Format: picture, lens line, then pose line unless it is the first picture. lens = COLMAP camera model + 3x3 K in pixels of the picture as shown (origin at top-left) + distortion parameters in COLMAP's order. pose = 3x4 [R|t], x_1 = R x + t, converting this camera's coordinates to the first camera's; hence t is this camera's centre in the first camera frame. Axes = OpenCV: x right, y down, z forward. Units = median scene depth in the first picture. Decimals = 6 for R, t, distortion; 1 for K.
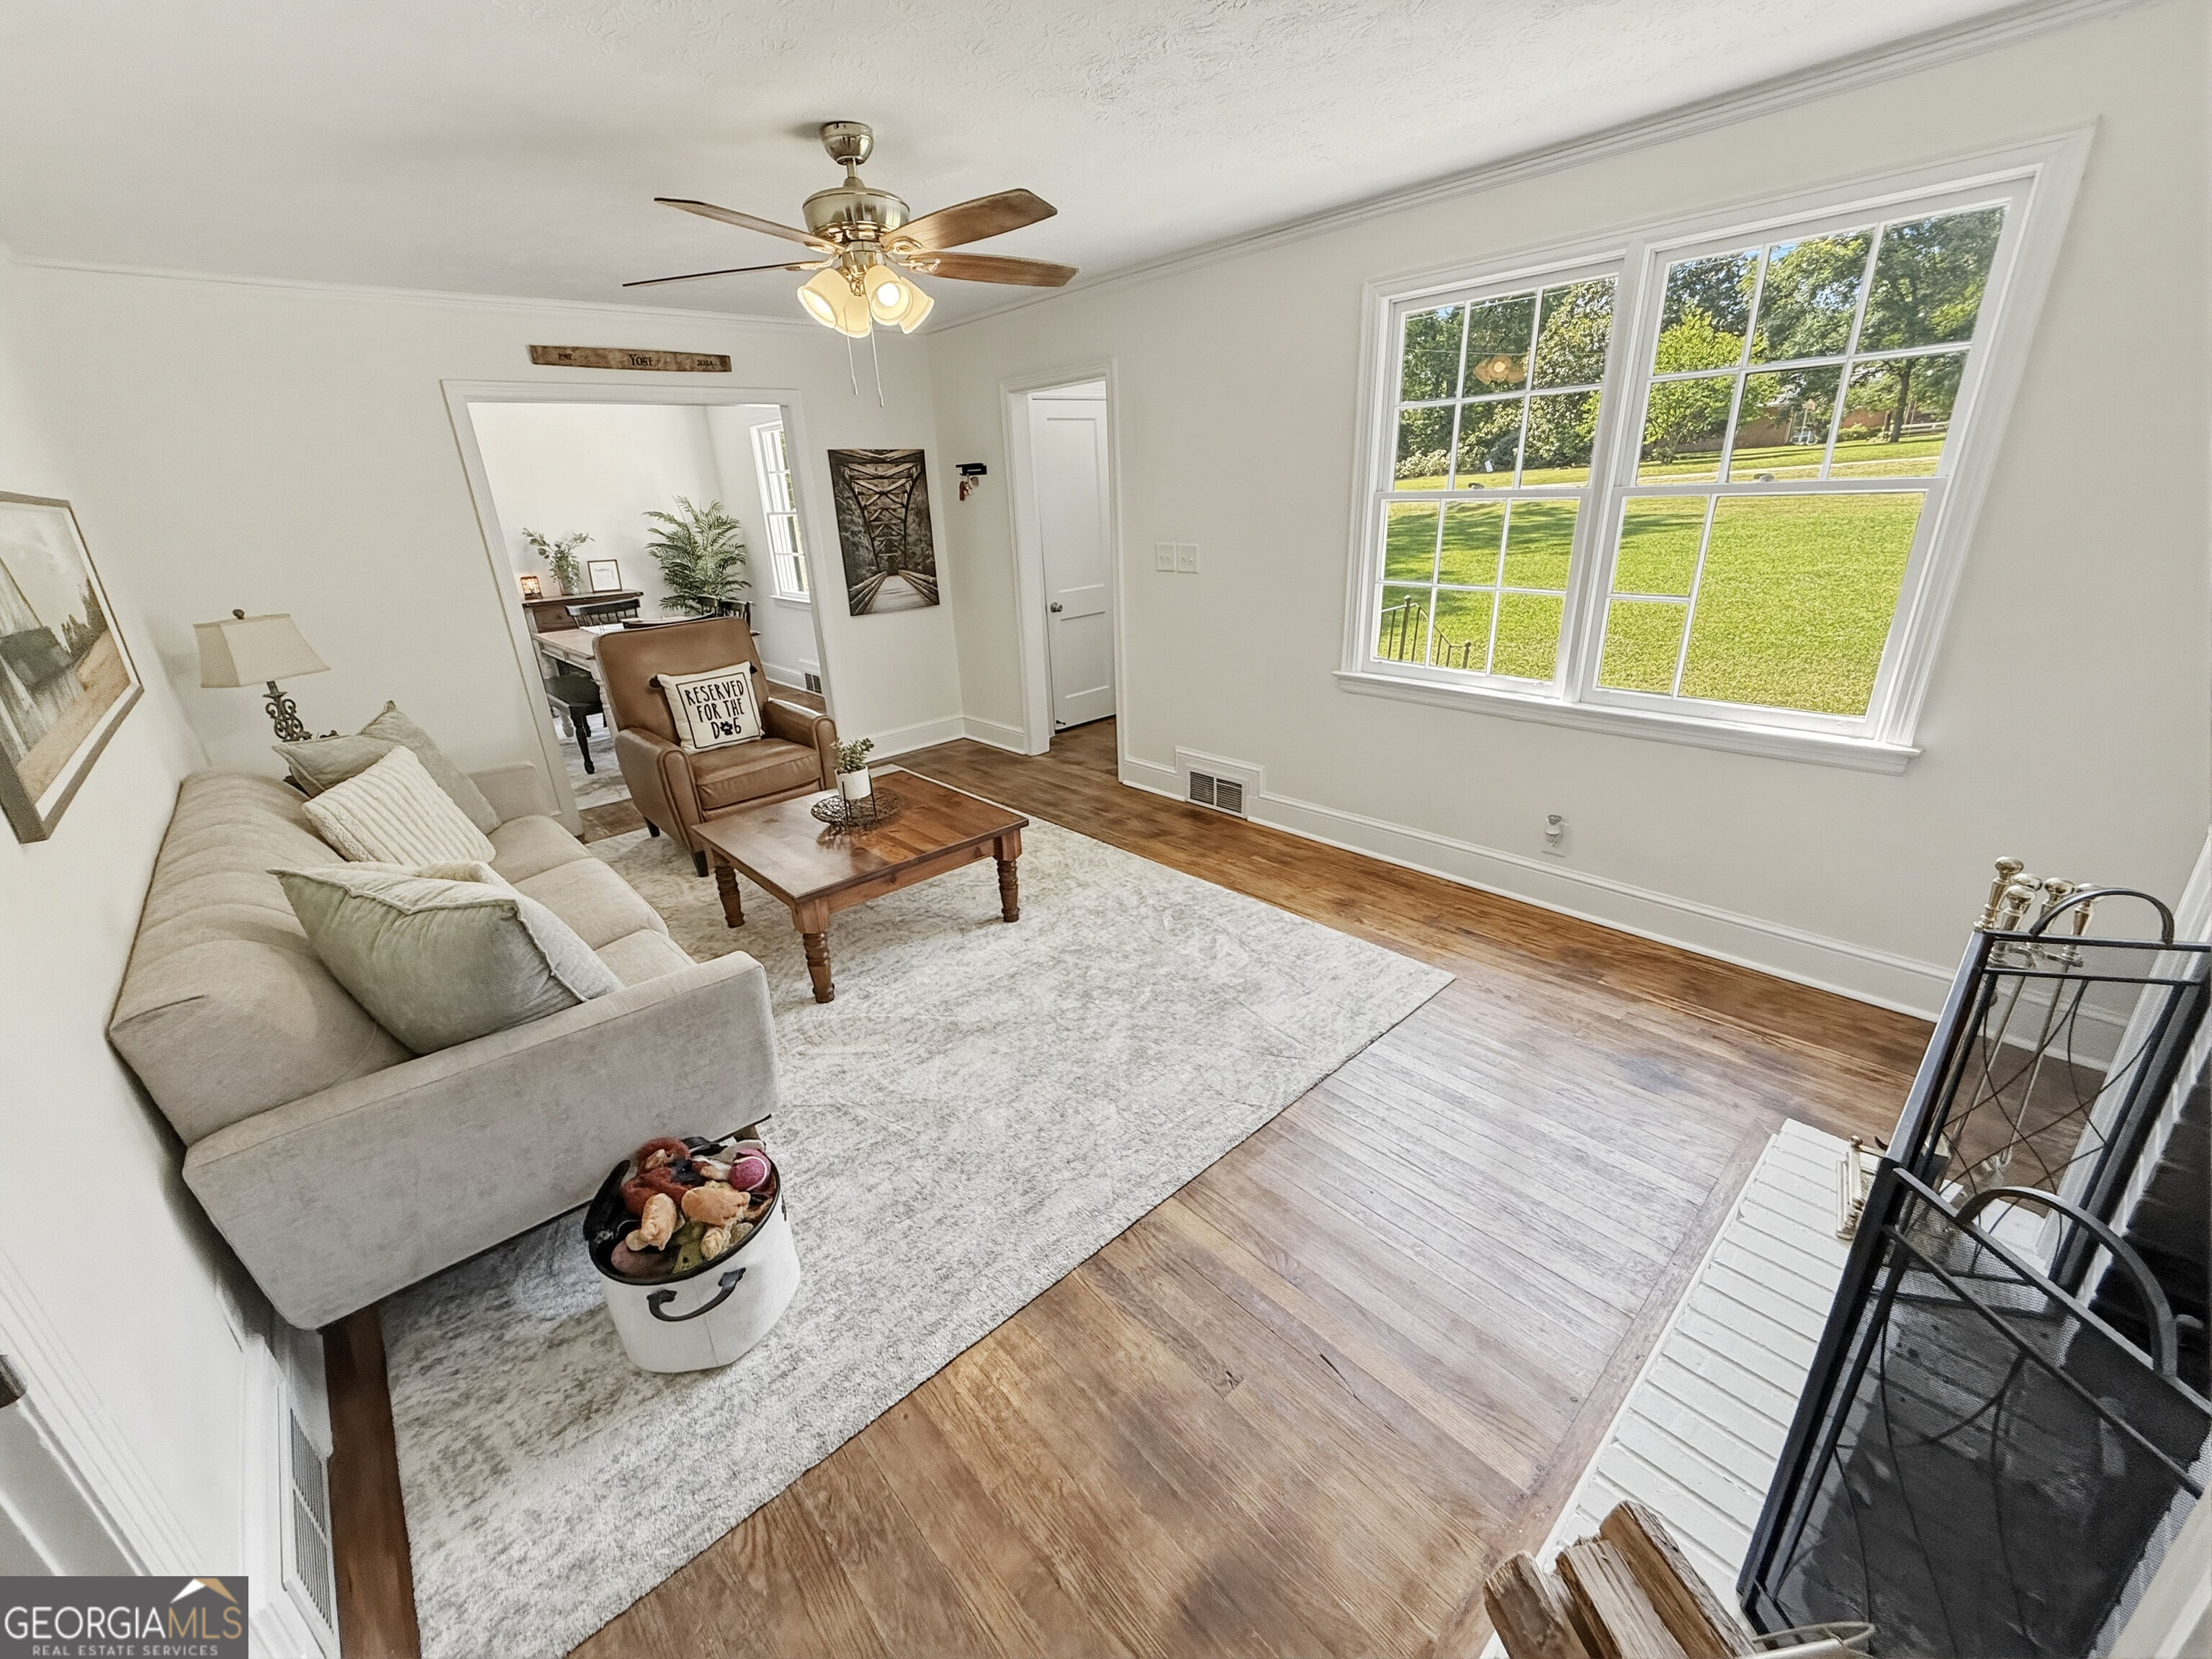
lens RADIAL K [[880.9, 0, 1093.4], [0, 880.9, 820.4], [0, 0, 1]] dist [-0.001262, 0.000013]
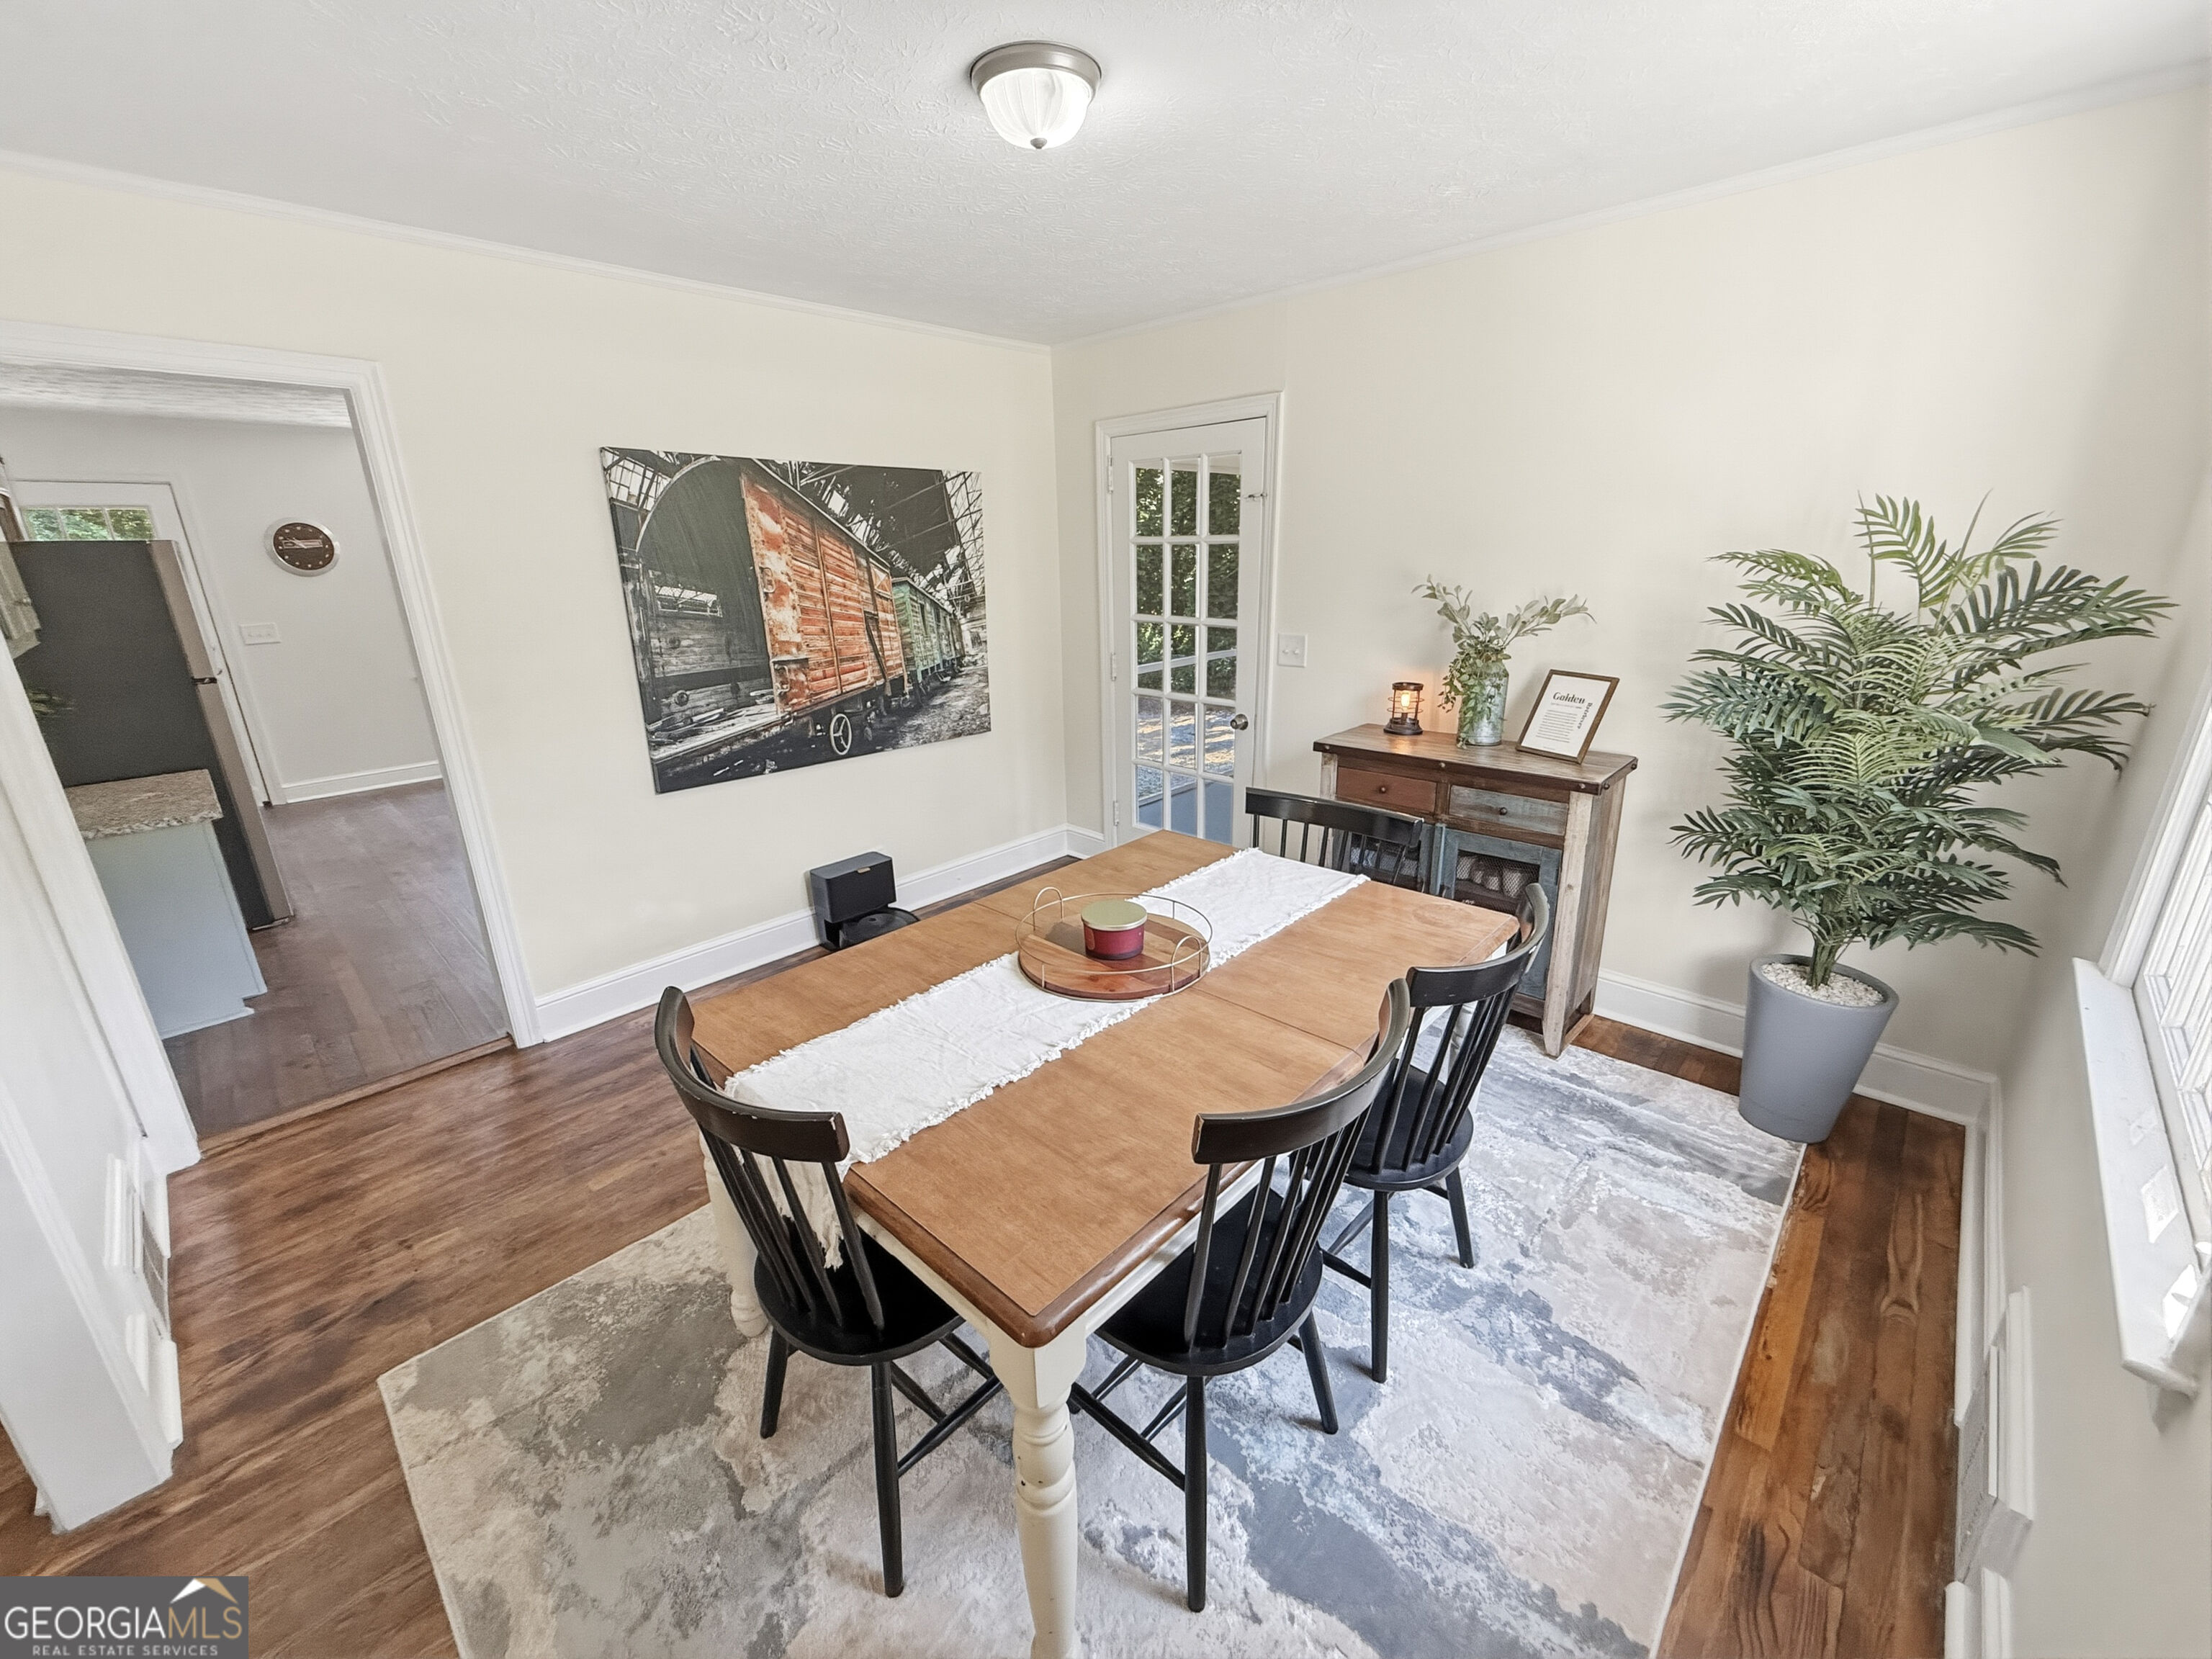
lens RADIAL K [[880.9, 0, 1104.3], [0, 880.9, 842.4], [0, 0, 1]] dist [-0.001262, 0.000013]
pose [[0.081455, 0.356212, -0.930848, -0.293518], [-0.339399, 0.888046, 0.310133, -0.401178], [0.937109, 0.290667, 0.193233, 1.091066]]
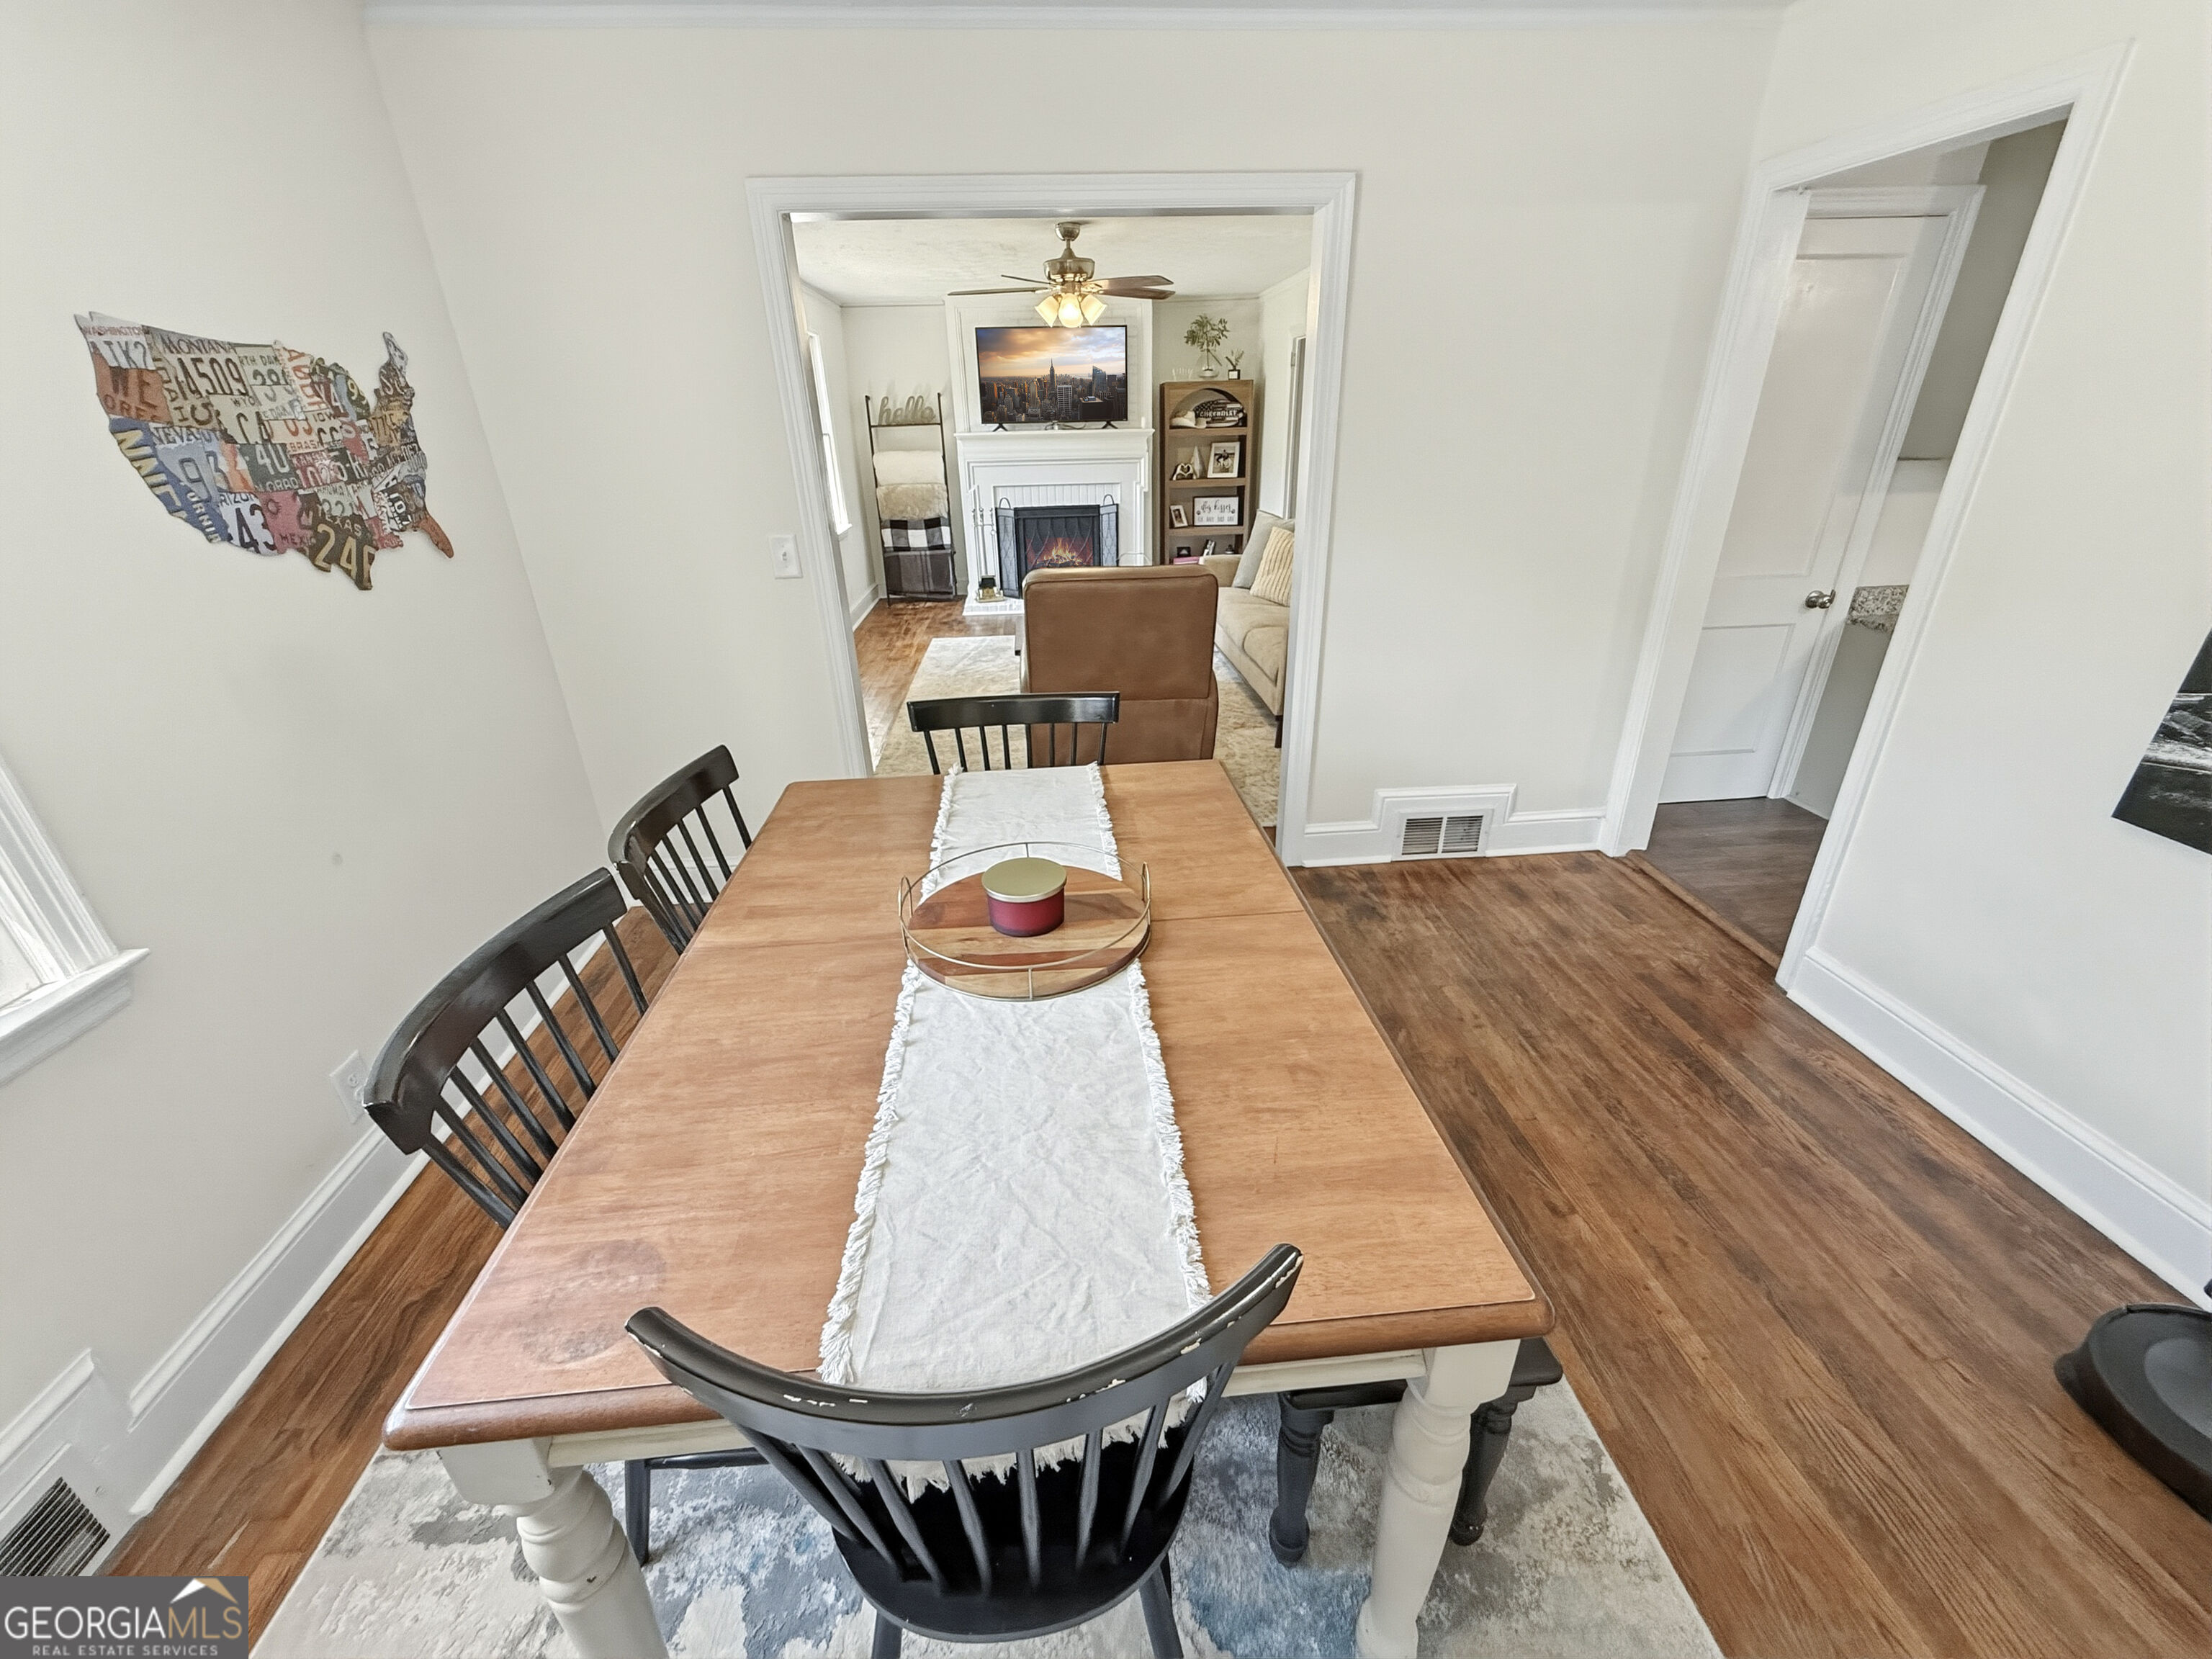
lens RADIAL K [[880.9, 0, 1097.3], [0, 880.9, 823.4], [0, 0, 1]] dist [-0.001262, 0.000013]
pose [[-0.785737, -0.194967, 0.587031, -0.793738], [0.278346, 0.736068, 0.617031, -0.444222], [-0.552396, 0.648222, -0.524087, 1.294197]]
